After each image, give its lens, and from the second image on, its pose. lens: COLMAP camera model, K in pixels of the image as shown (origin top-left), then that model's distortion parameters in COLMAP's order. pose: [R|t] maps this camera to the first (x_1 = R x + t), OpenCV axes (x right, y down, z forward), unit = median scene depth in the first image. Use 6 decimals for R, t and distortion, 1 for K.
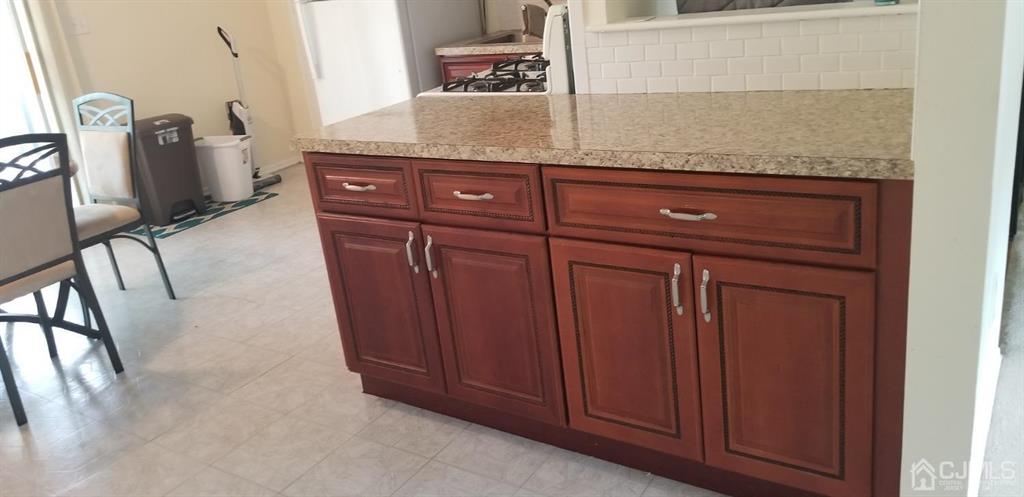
lens RADIAL K [[808.6, 0, 517.7], [0, 808.6, 224.1], [0, 0, 1]] dist [0.063712, -0.086348]
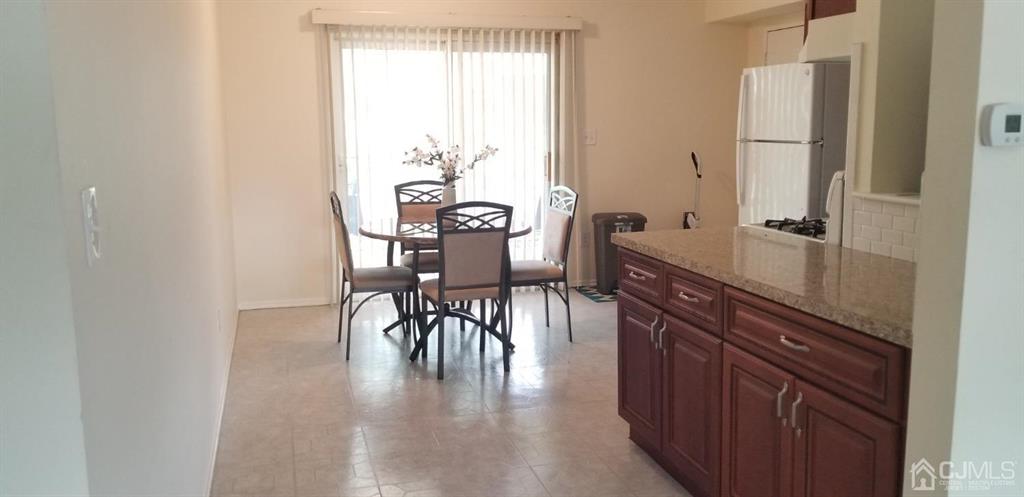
lens RADIAL K [[808.6, 0, 506.7], [0, 808.6, 249.6], [0, 0, 1]] dist [0.063712, -0.086348]
pose [[0.751125, 0.208492, -0.626372, 0.535698], [-0.279699, 0.959956, -0.015880, -0.006157], [0.597979, 0.187124, 0.779362, -0.232737]]
